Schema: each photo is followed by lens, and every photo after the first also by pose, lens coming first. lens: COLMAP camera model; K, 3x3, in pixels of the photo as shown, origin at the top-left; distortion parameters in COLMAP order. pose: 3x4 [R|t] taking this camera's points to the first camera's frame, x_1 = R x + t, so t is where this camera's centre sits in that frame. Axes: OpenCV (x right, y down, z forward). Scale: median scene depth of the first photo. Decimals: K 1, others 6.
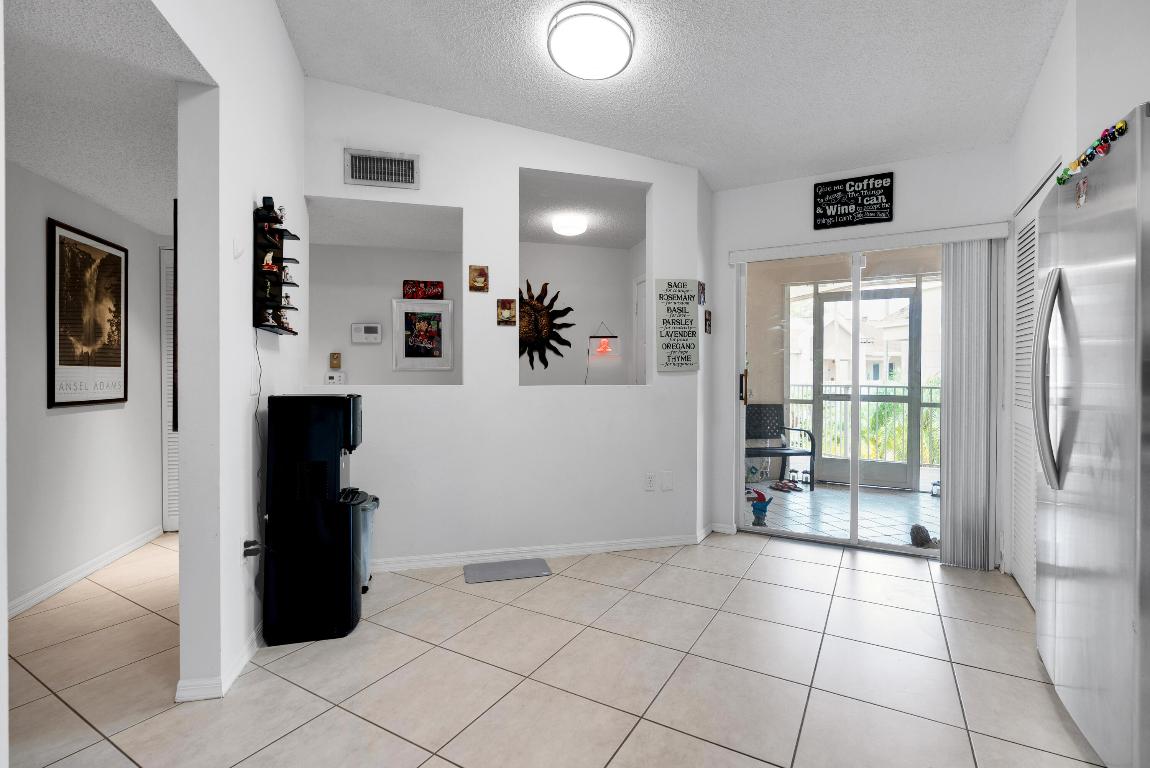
lens RADIAL K [[536.0, 0, 566.8], [0, 536.0, 384.5], [0, 0, 1]] dist [-0.011878, 0.002744]
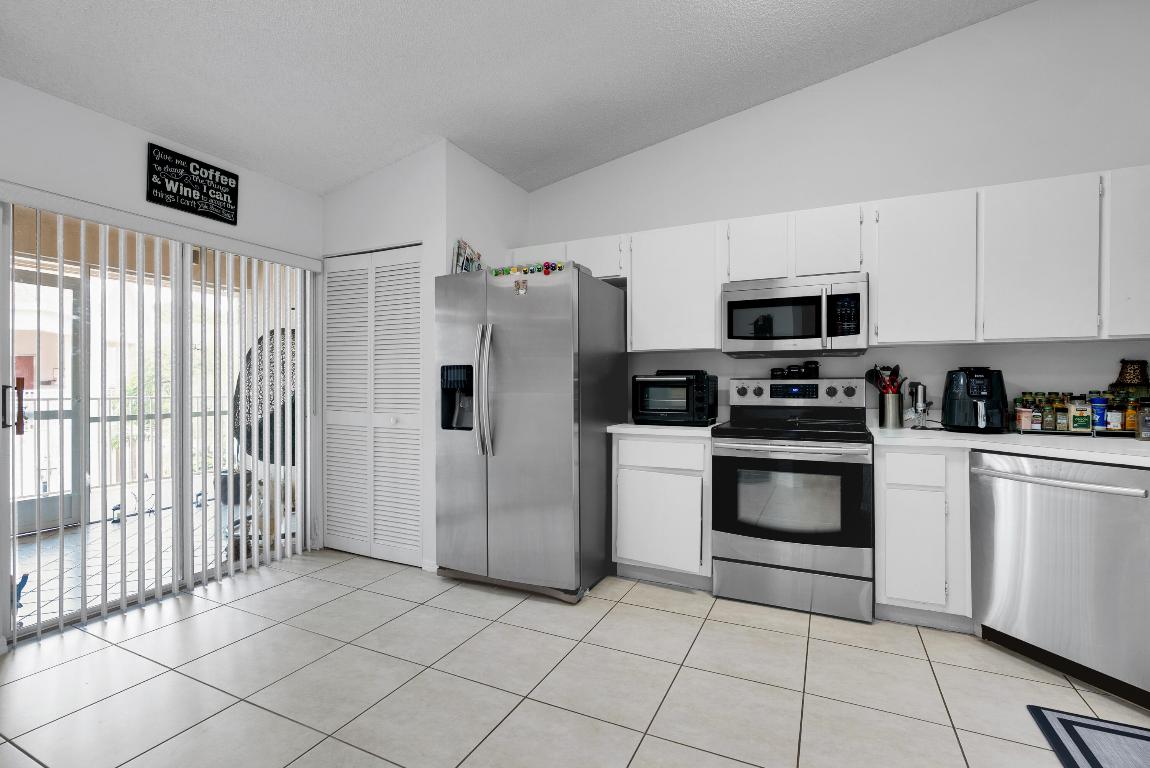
lens RADIAL K [[527.9, 0, 576.4], [0, 527.9, 387.2], [0, 0, 1]] dist [-0.013134, 0.004407]
pose [[-0.090701, -0.004449, 0.995868, -0.384183], [0.005380, 0.999973, 0.004957, -0.012841], [-0.995864, 0.005808, -0.090675, 0.448086]]
